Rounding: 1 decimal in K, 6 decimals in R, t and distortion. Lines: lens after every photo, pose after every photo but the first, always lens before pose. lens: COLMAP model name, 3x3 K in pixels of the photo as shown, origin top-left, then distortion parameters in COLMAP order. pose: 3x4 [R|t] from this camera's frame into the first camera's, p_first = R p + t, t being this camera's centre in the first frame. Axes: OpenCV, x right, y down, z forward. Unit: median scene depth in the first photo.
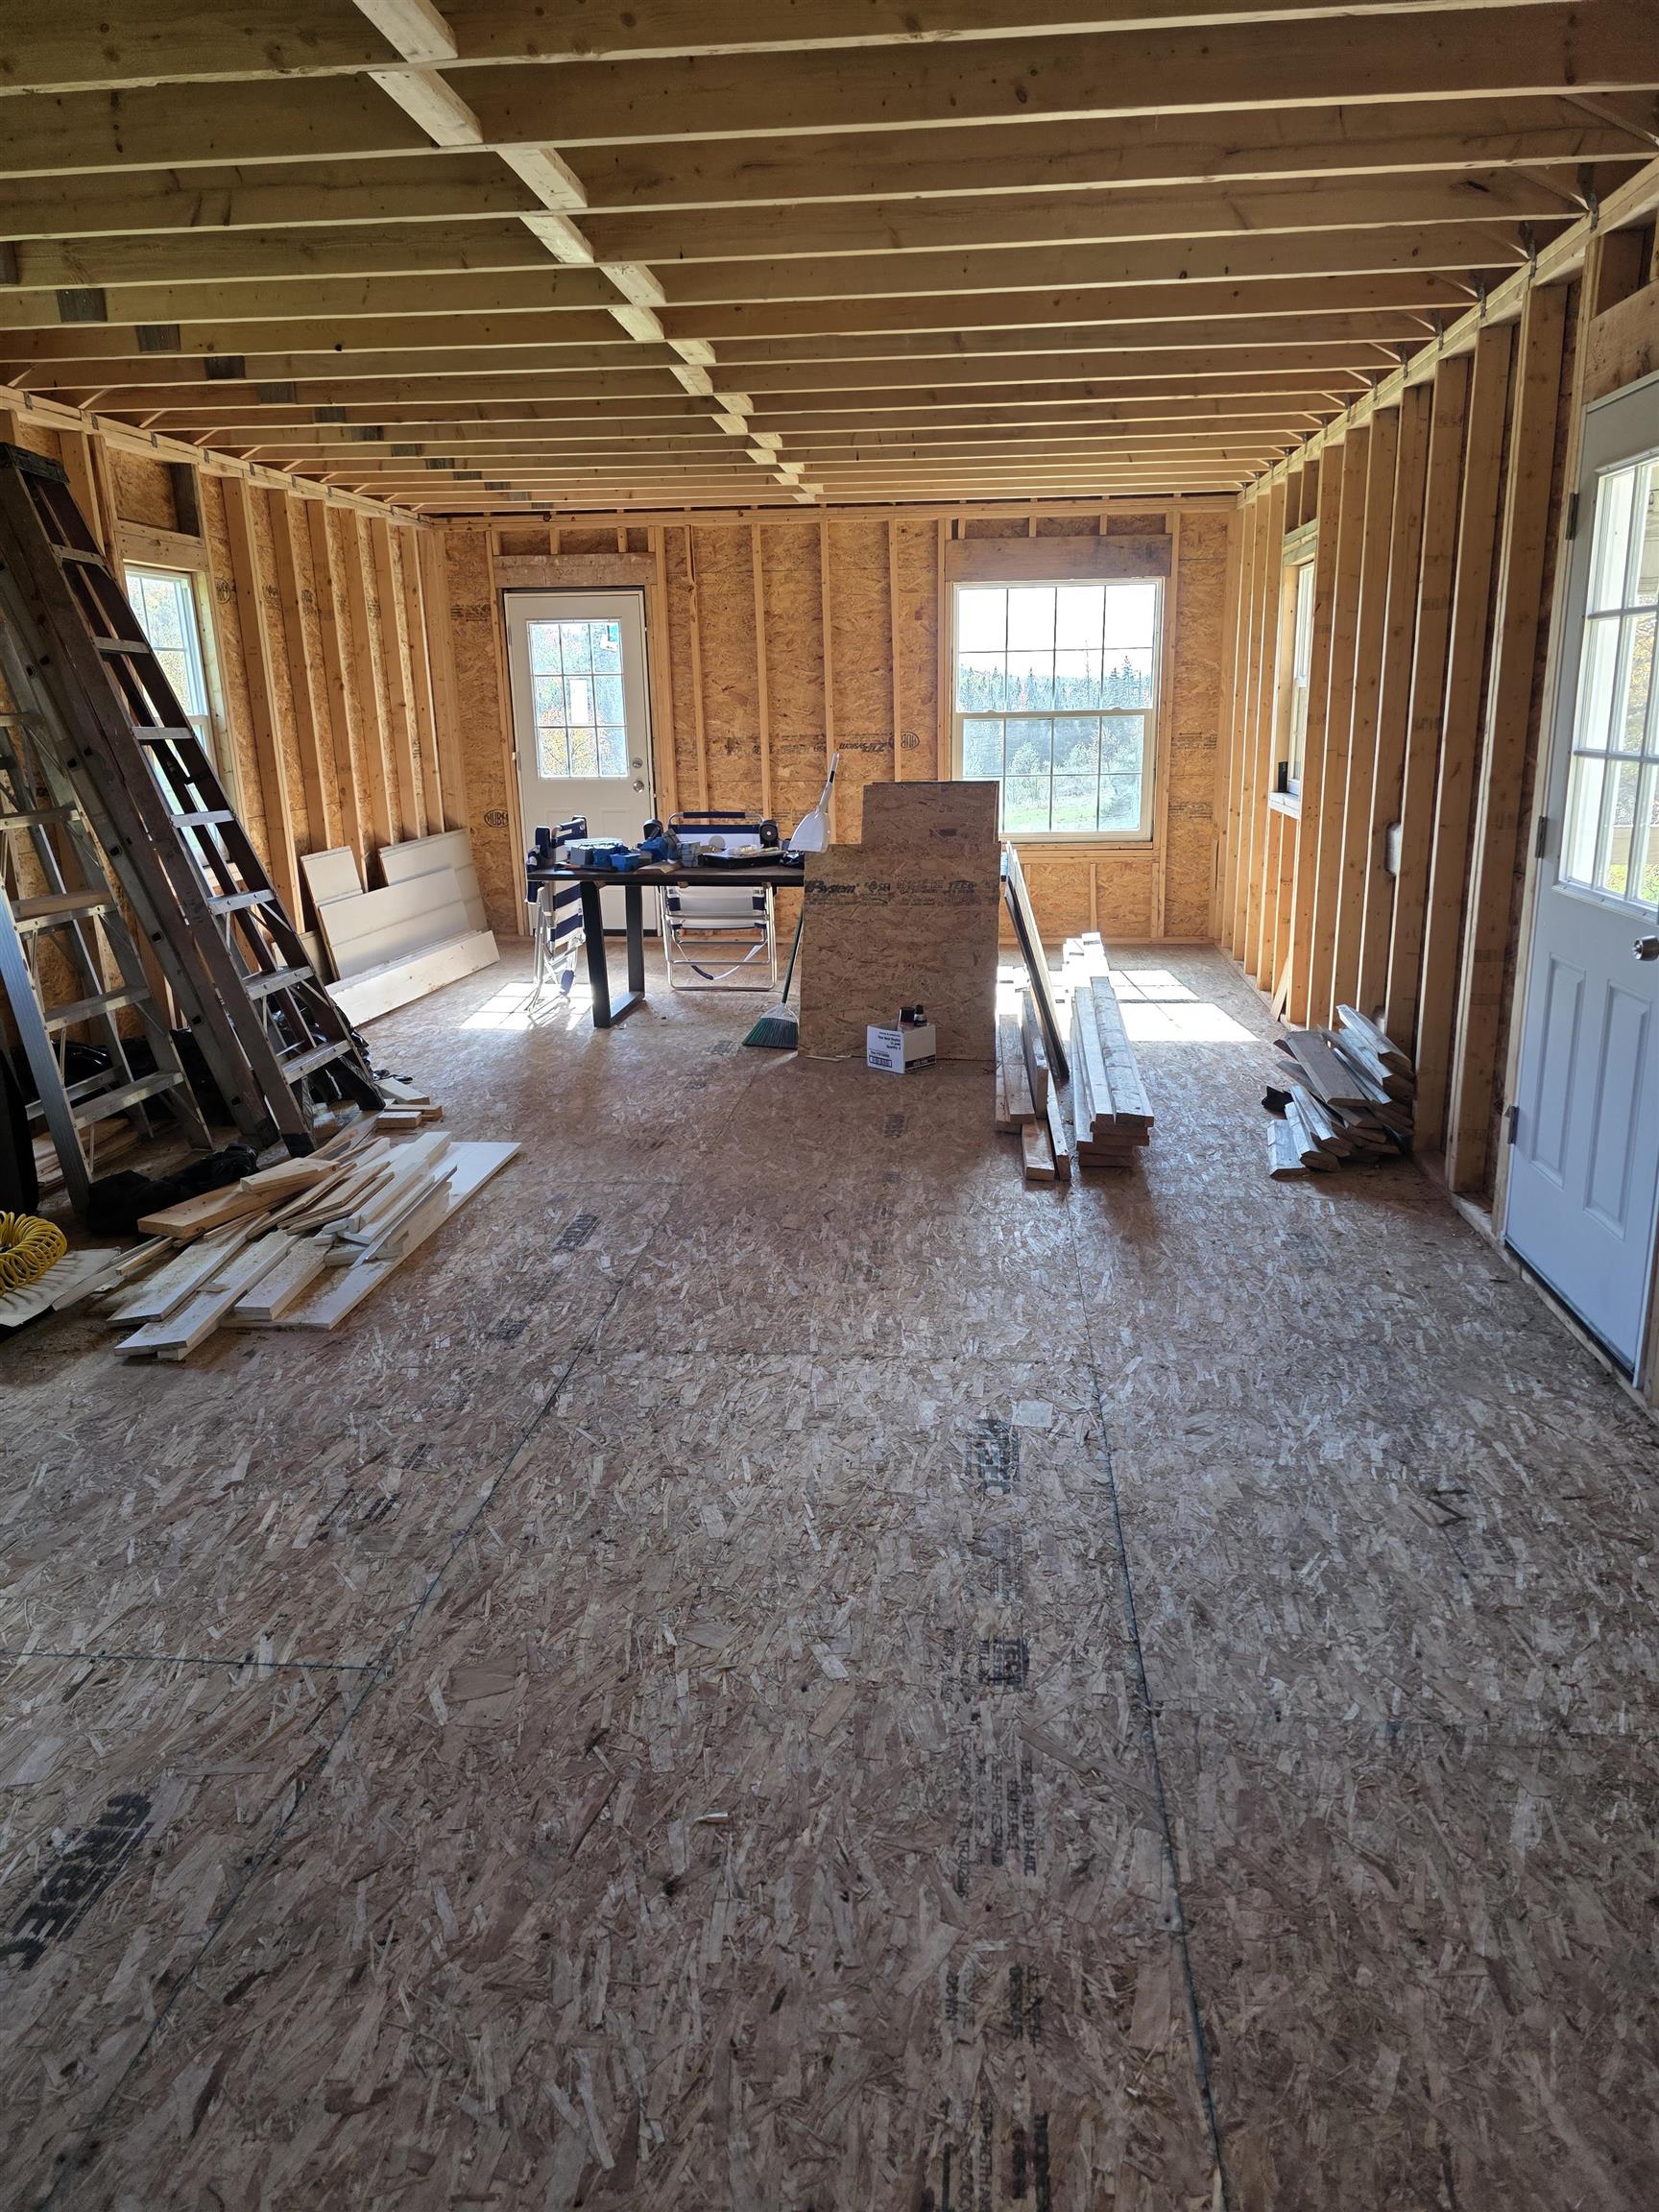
lens RADIAL K [[1441.2, 0, 852.8], [0, 1441.2, 1093.1], [0, 0, 1]] dist [0.055238, -0.044118]
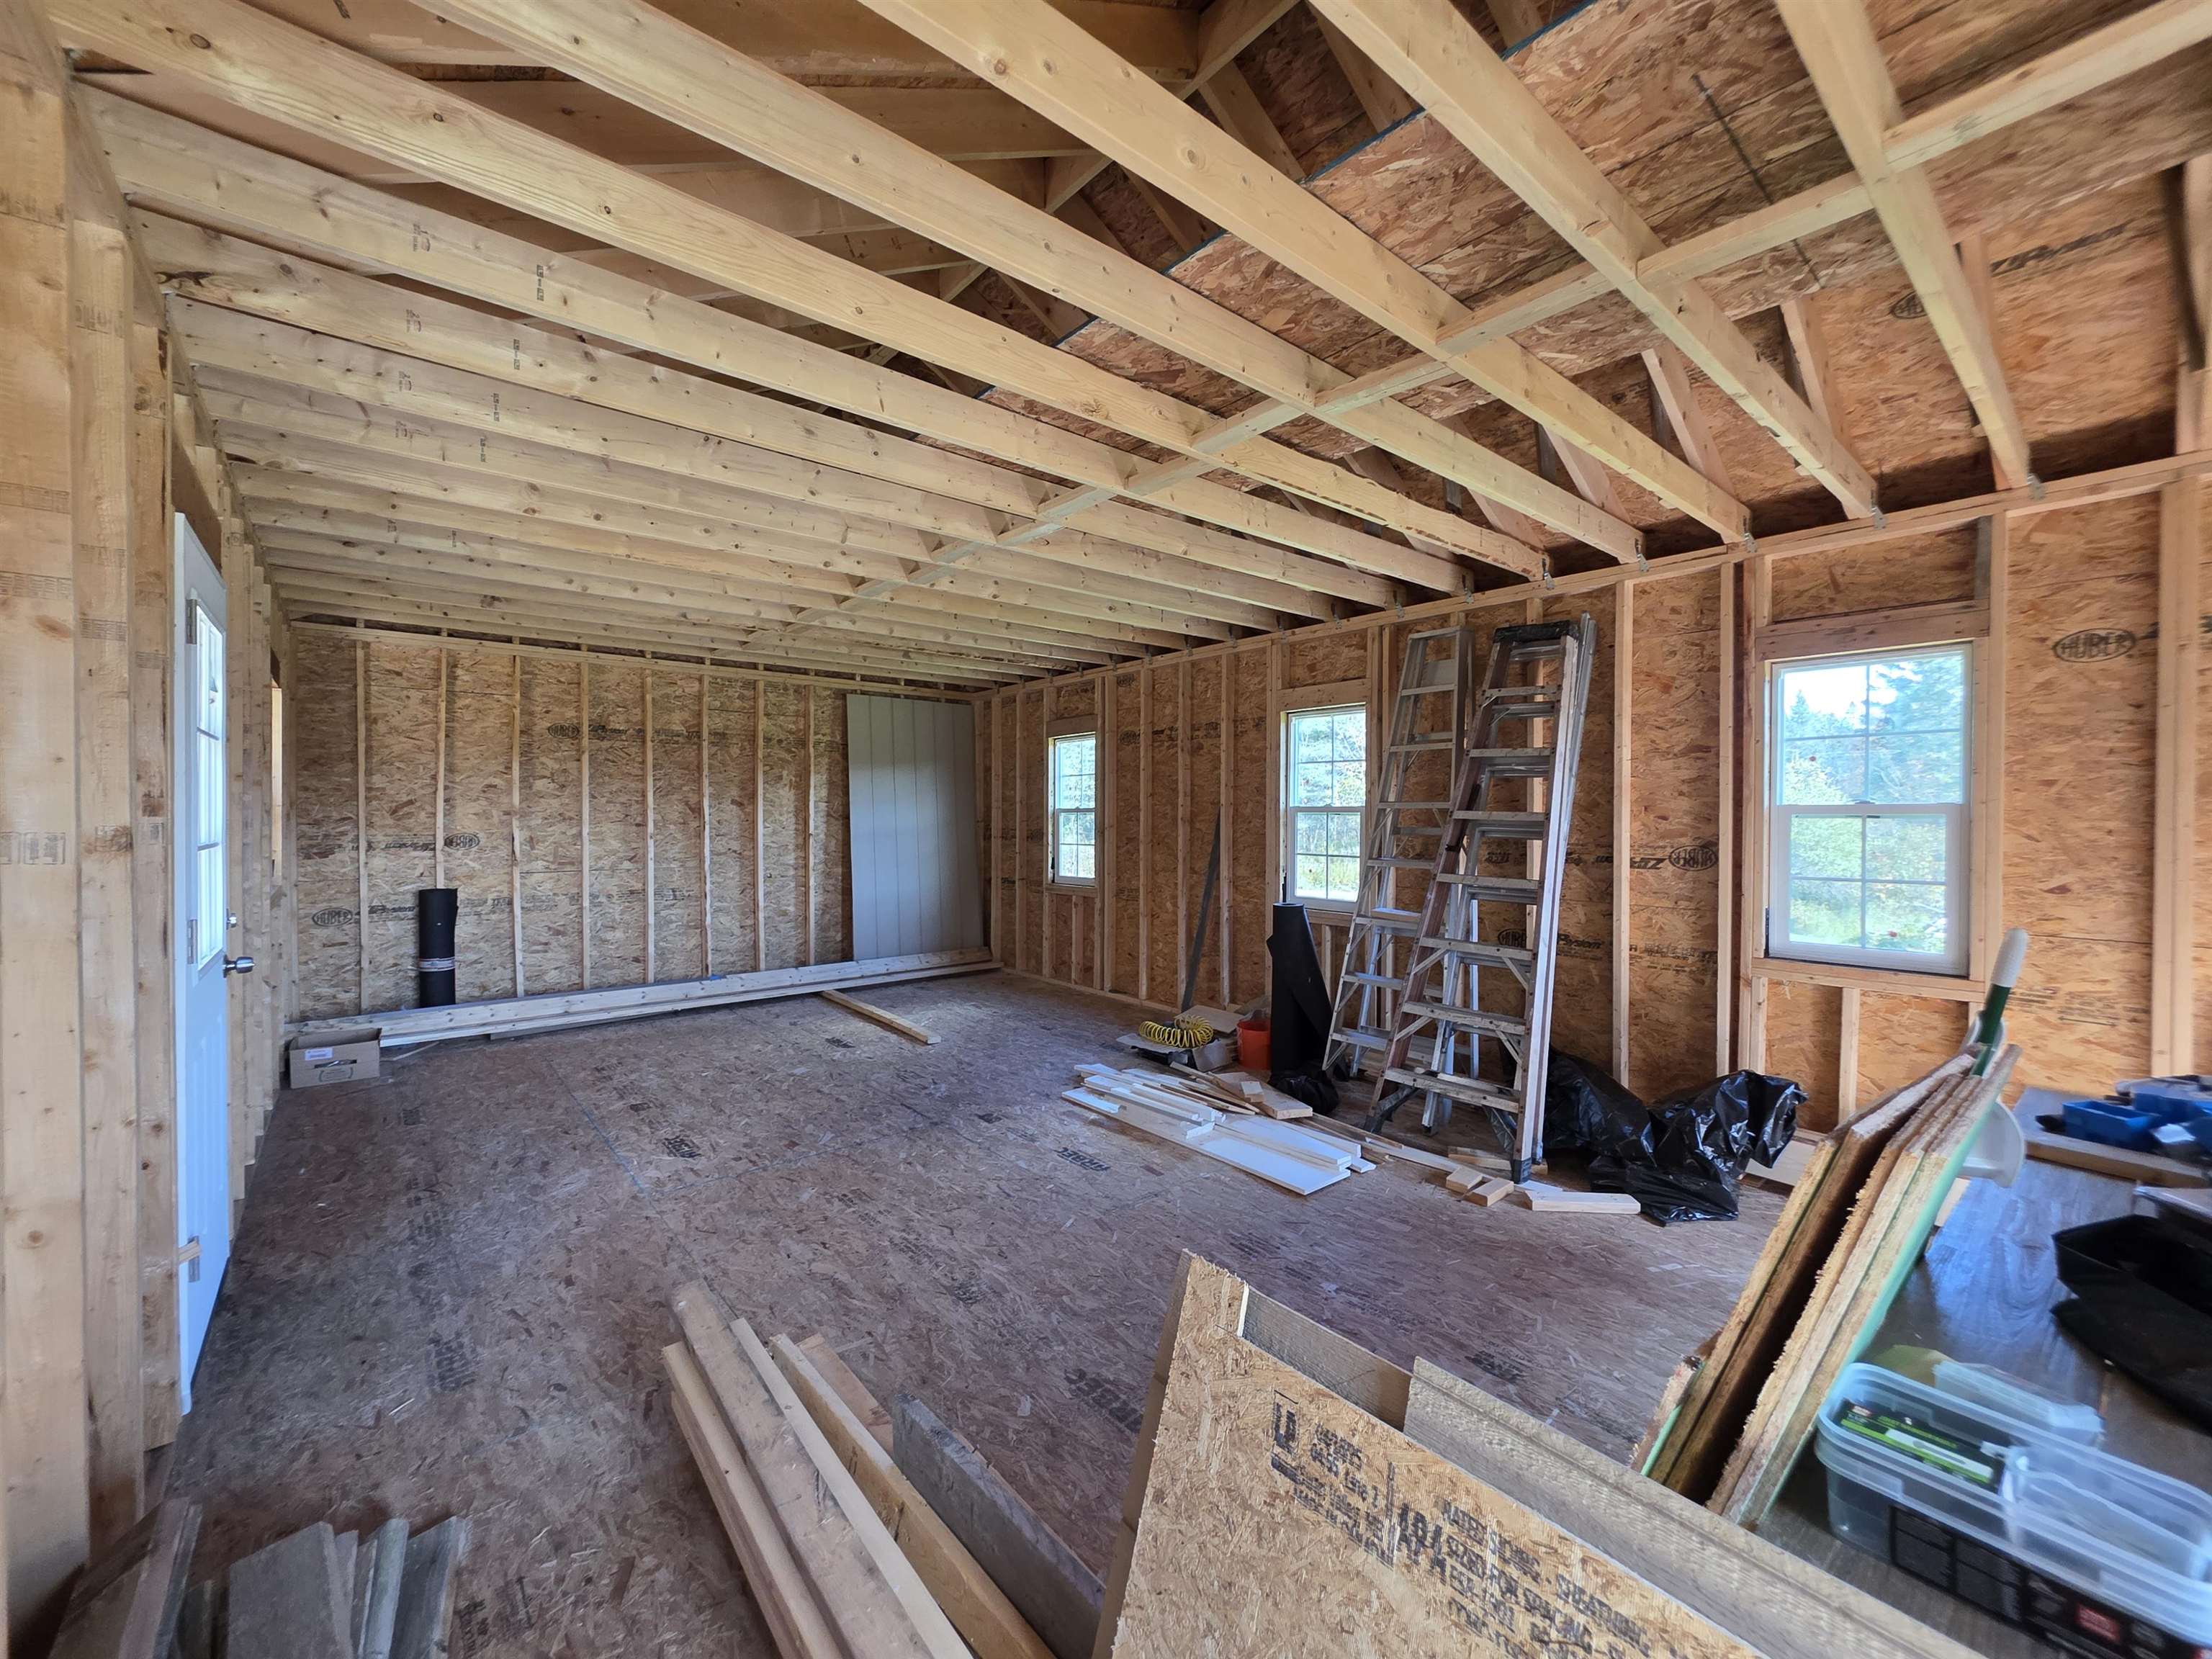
lens RADIAL K [[892.1, 0, 1117.0], [0, 892.1, 831.4], [0, 0, 1]] dist [-0.002238, 0.000752]
pose [[-0.698551, 0.033416, -0.714780, 0.468094], [-0.176443, 0.960021, 0.217317, -0.480817], [0.693466, 0.277925, -0.664728, 1.801041]]
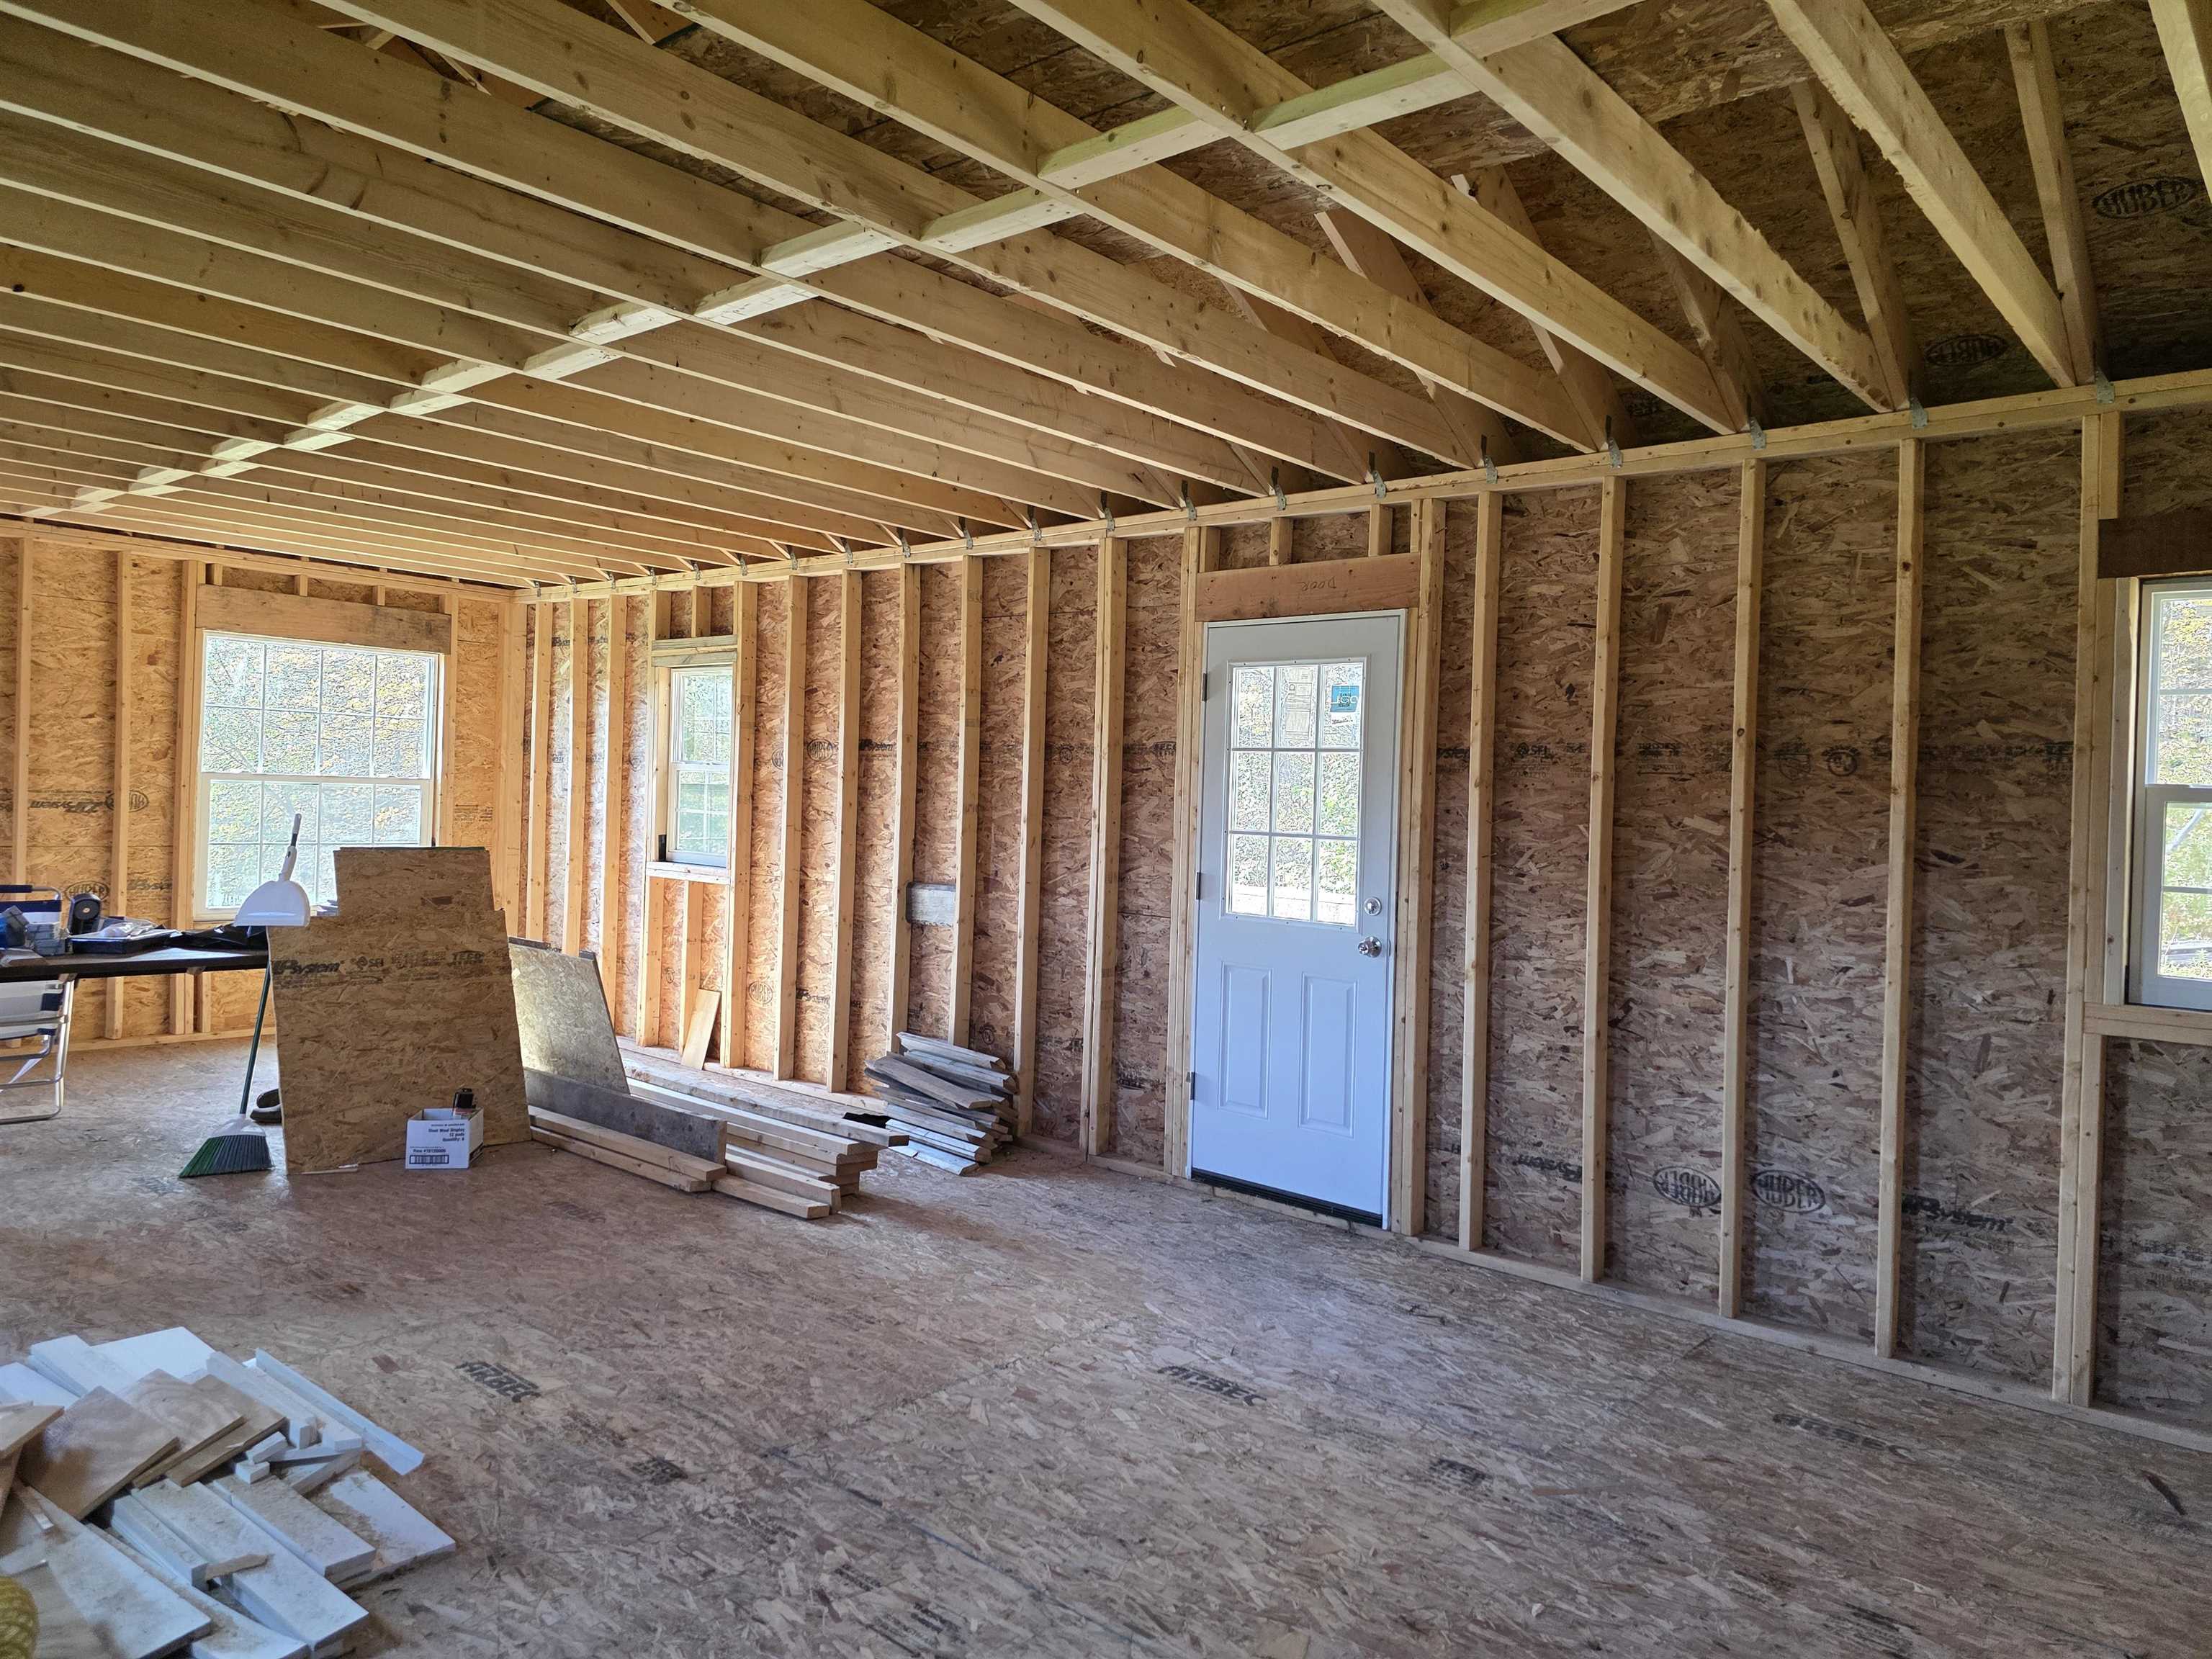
lens RADIAL K [[1441.2, 0, 1101.0], [0, 1441.2, 814.6], [0, 0, 1]] dist [0.055238, -0.044118]
pose [[0.588750, 0.028685, 0.807806, -0.794276], [0.166732, 0.973569, -0.156090, -0.033983], [-0.790932, 0.226585, 0.568406, 0.225772]]
